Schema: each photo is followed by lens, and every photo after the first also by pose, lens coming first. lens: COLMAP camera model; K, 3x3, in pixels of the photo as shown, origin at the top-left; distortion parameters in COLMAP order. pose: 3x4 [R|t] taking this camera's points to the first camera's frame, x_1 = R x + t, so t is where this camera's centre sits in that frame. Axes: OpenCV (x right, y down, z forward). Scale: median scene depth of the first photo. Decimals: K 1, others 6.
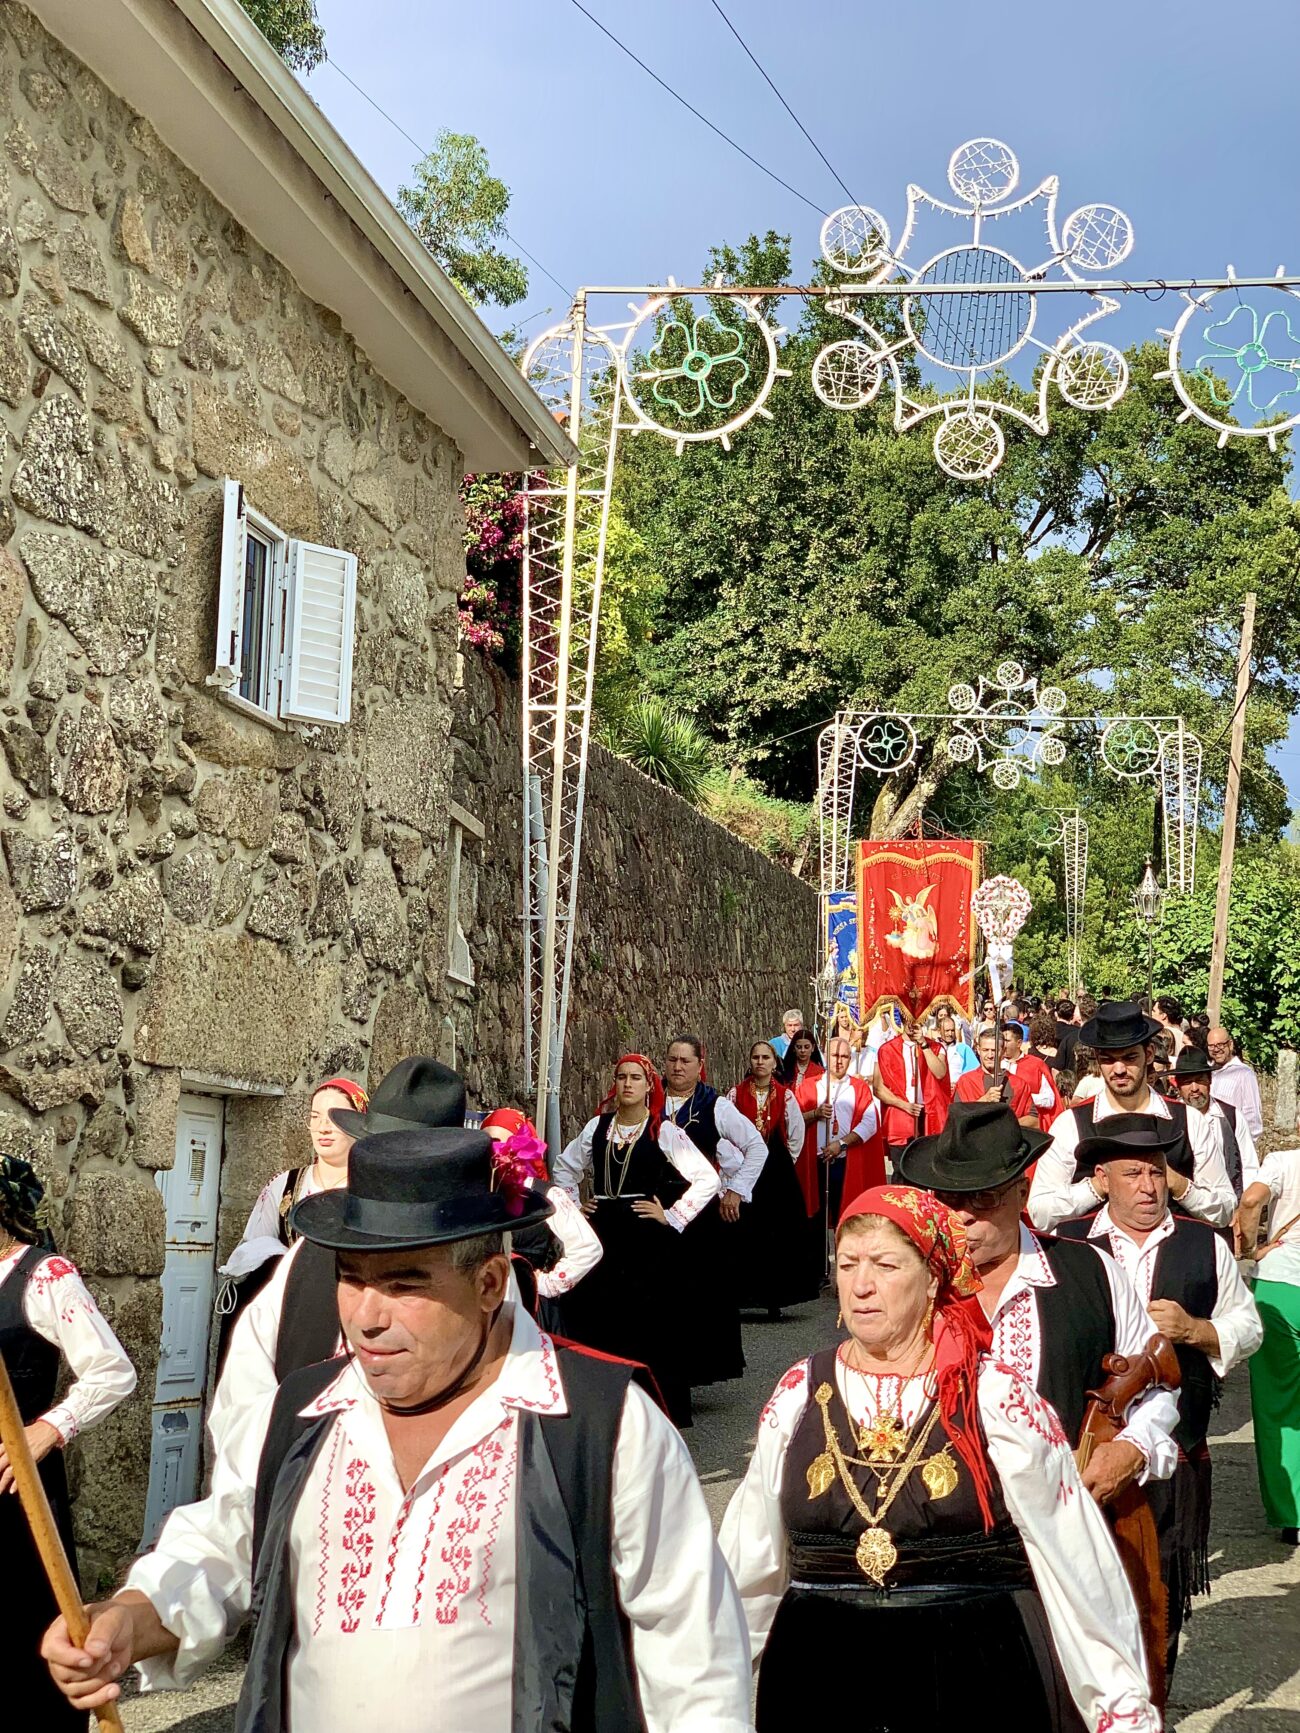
lens RADIAL K [[2570.0, 0, 631.5], [0, 2570.0, 829.4], [0, 0, 1]] dist [-0.130139, 2.043482]
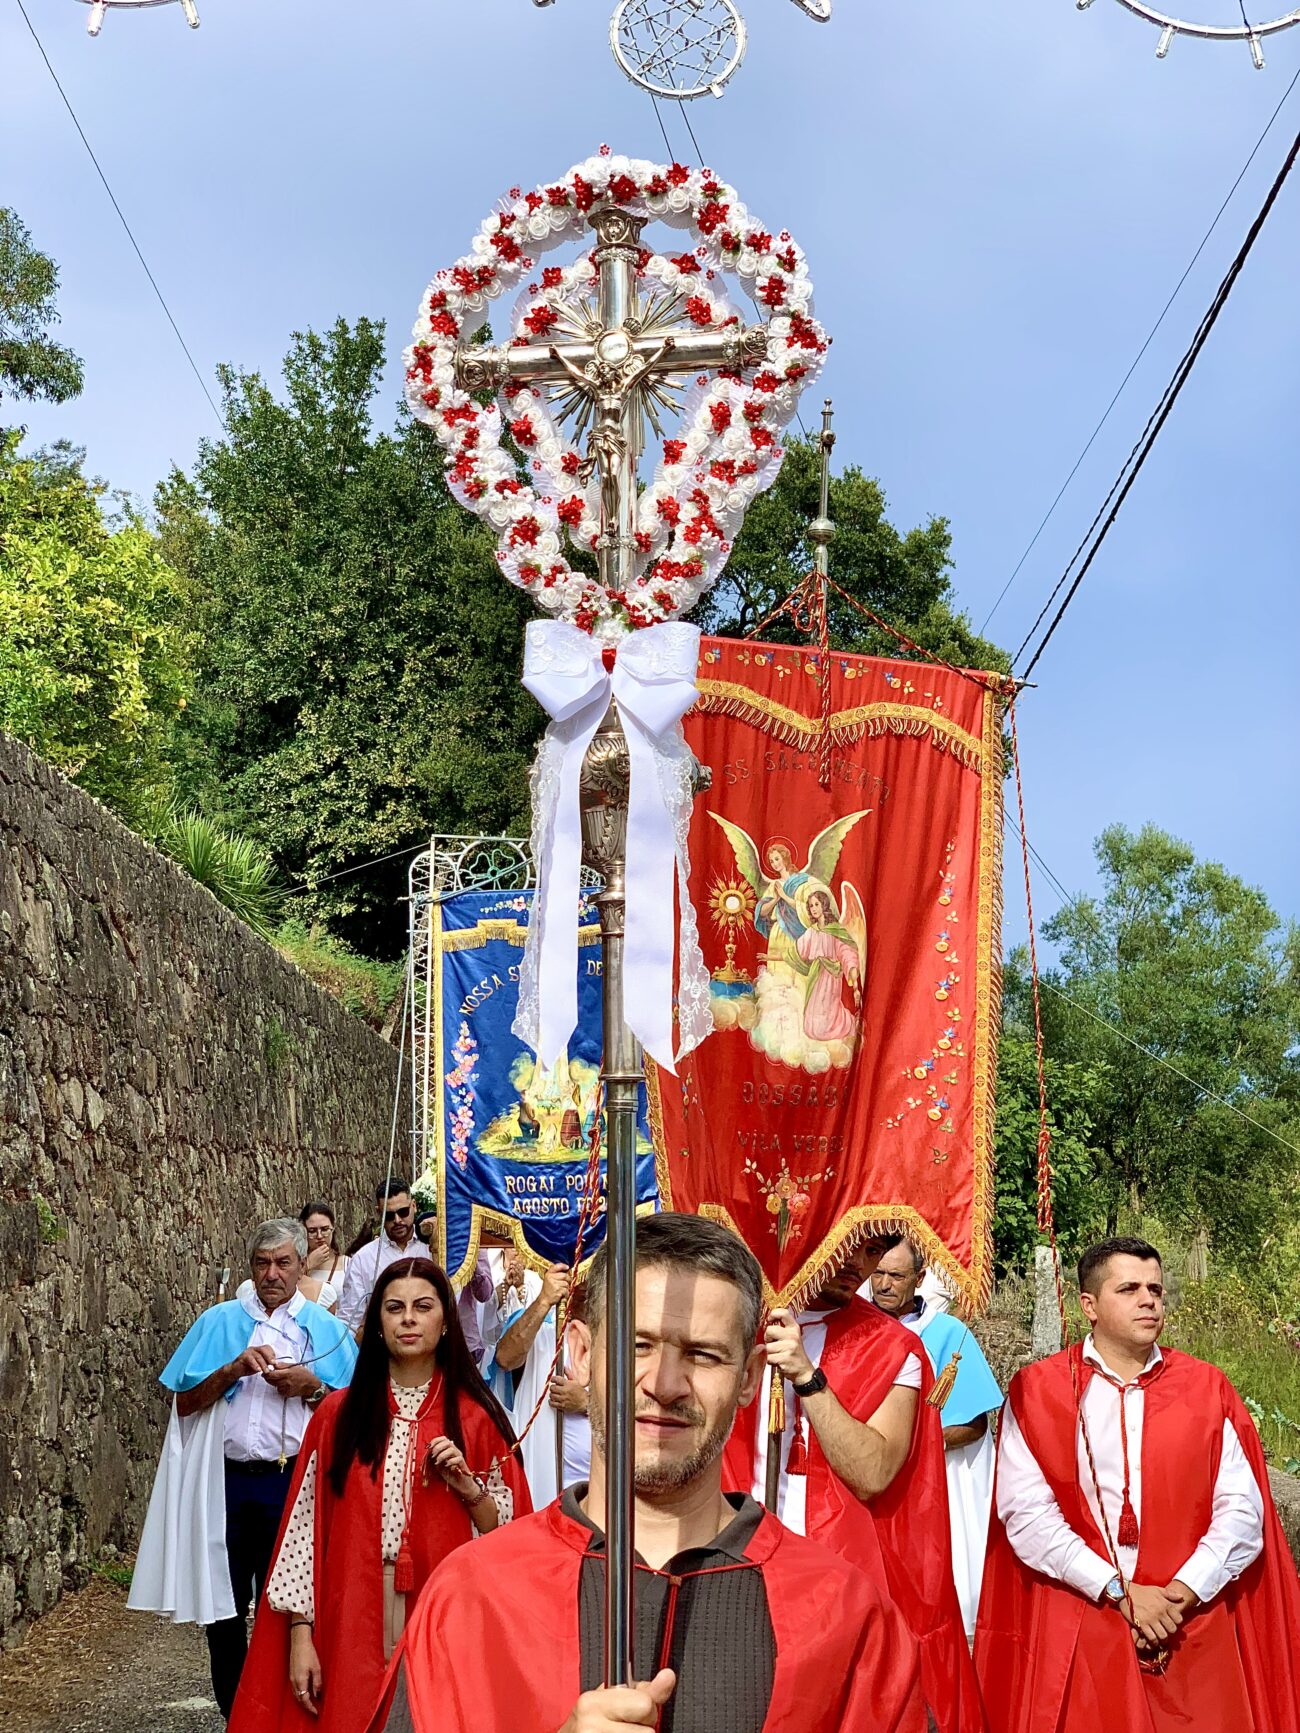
lens RADIAL K [[2590.6, 0, 643.6], [0, 2590.6, 807.5], [0, 0, 1]] dist [-0.048242, 1.000643]
pose [[0.987396, 0.012153, 0.157801, 0.018556], [0.001558, 0.996253, -0.086476, 0.018374], [-0.158260, 0.085632, 0.983677, 0.204262]]
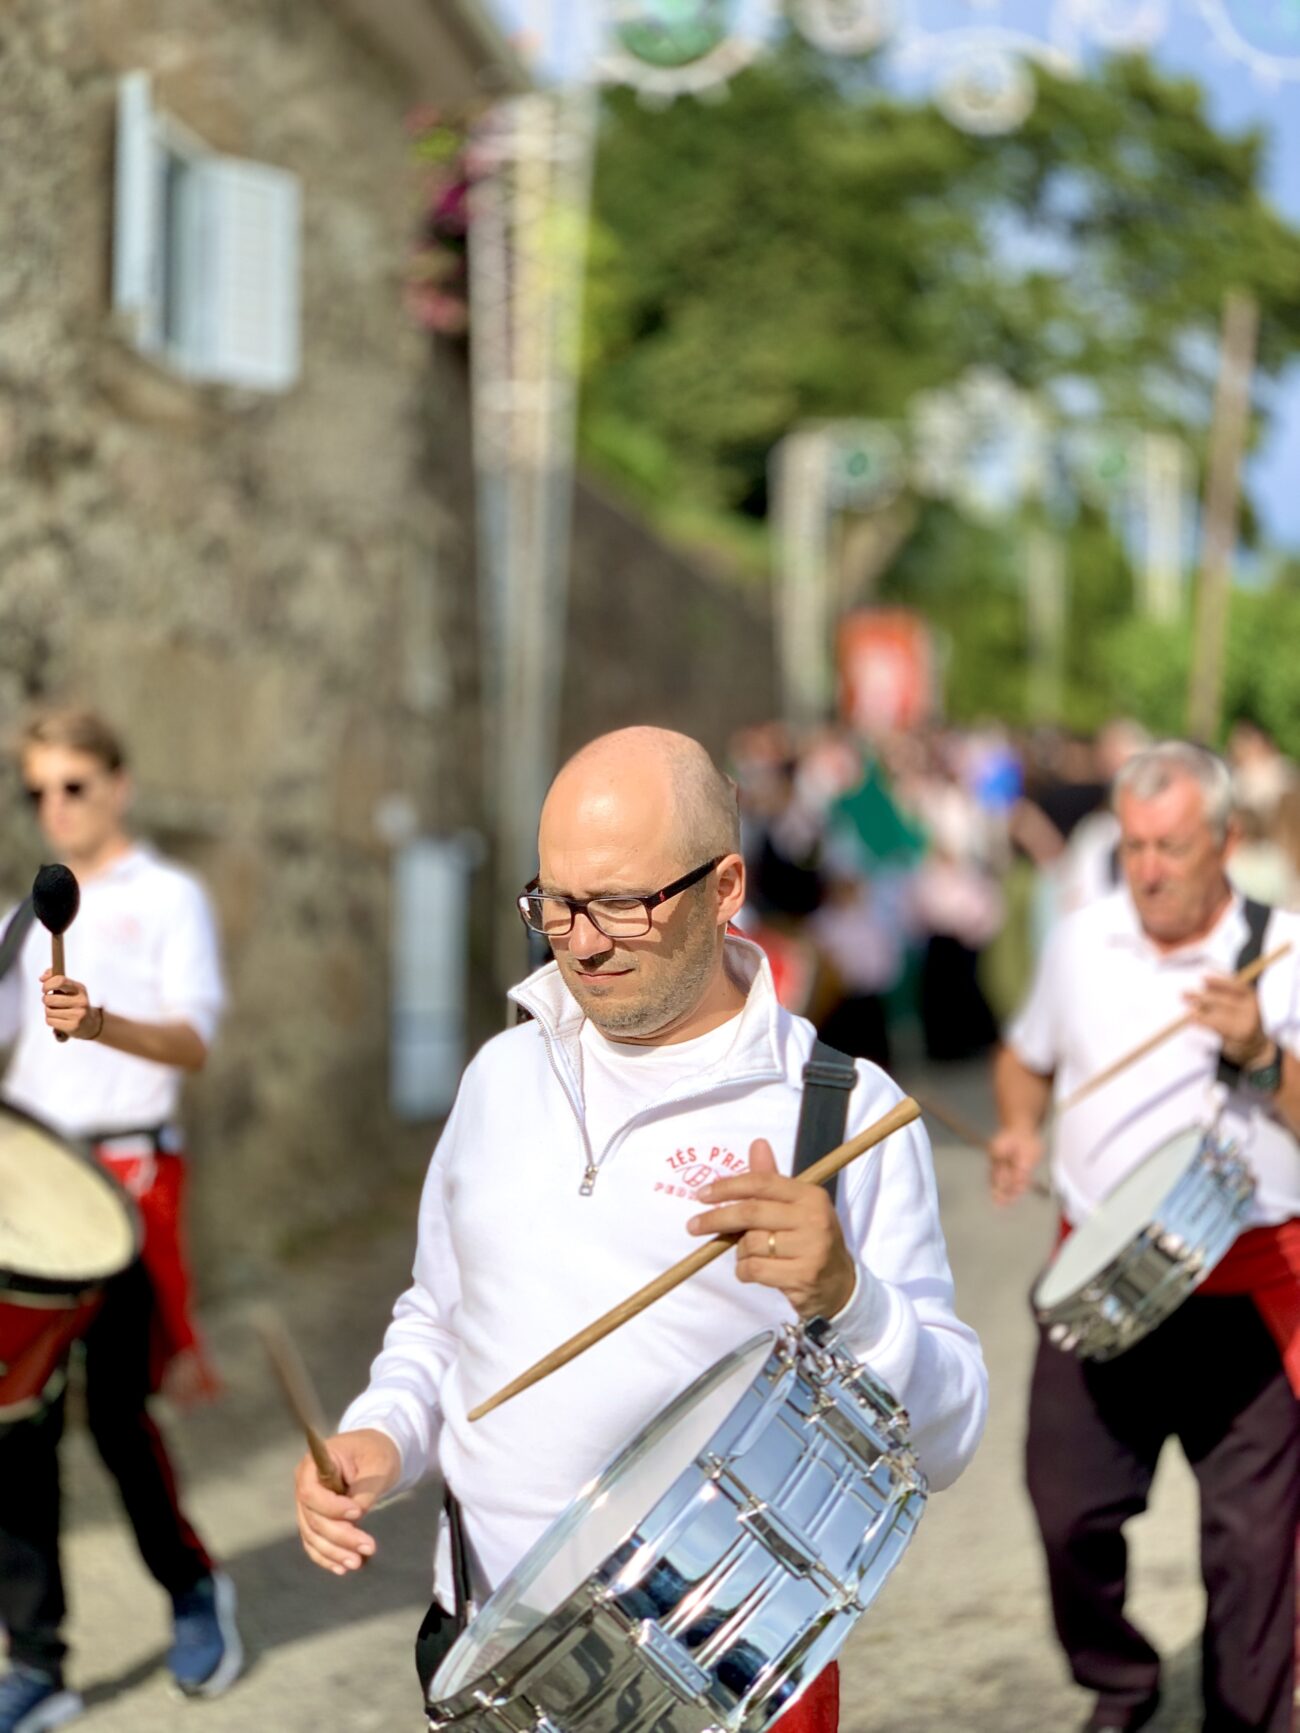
lens RADIAL K [[2543.7, 0, 684.7], [0, 2543.7, 870.6], [0, 0, 1]] dist [0.243967, -1.135556]
pose [[0.999095, -0.022798, 0.035907, -0.003654], [0.018539, 0.993219, 0.114768, 0.006548], [-0.038280, -0.113998, 0.992743, 0.037012]]
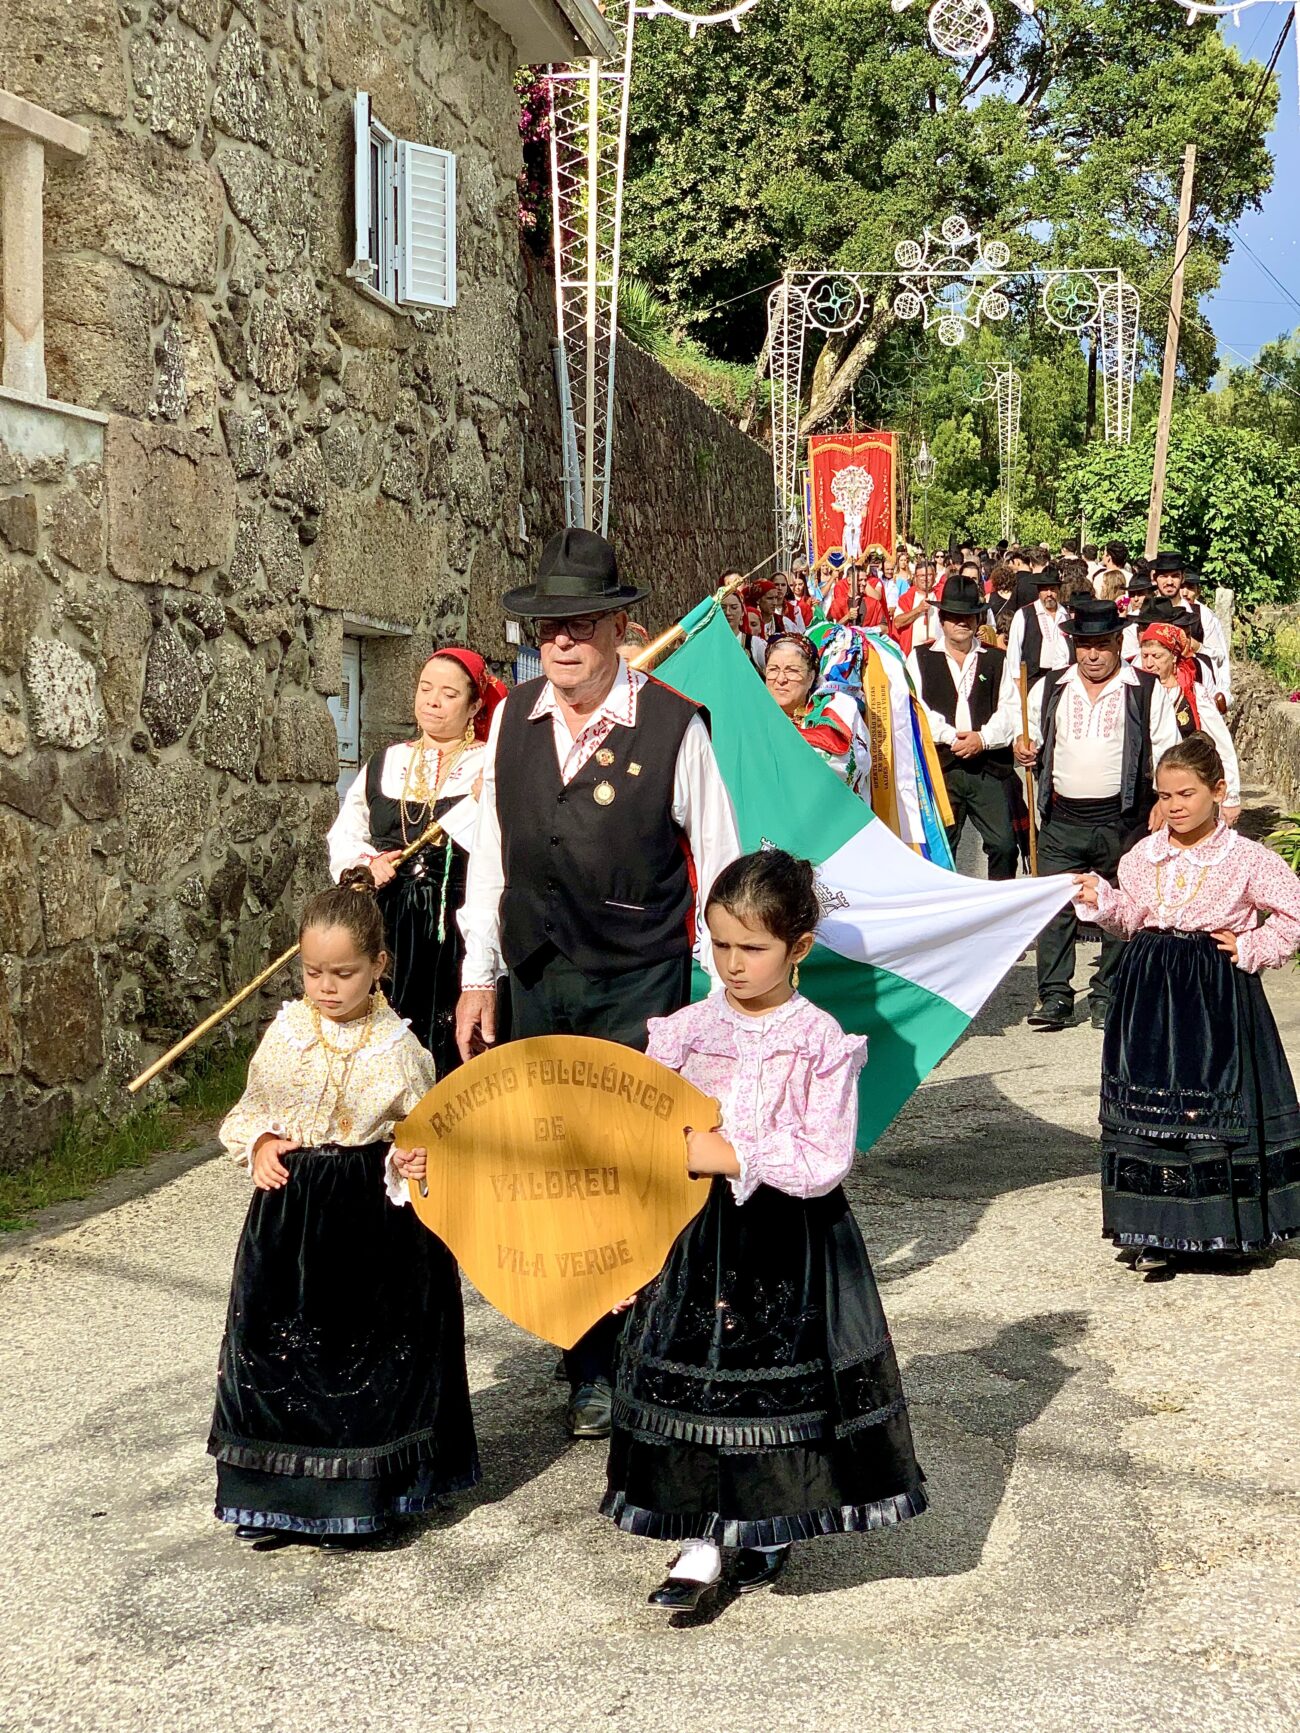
lens RADIAL K [[2543.7, 0, 684.7], [0, 2543.7, 870.6], [0, 0, 1]] dist [0.243967, -1.135556]
pose [[0.998256, -0.031828, 0.049717, -0.020723], [0.022162, 0.982658, 0.184097, -0.000894], [-0.054714, -0.182674, 0.981650, -0.050421]]
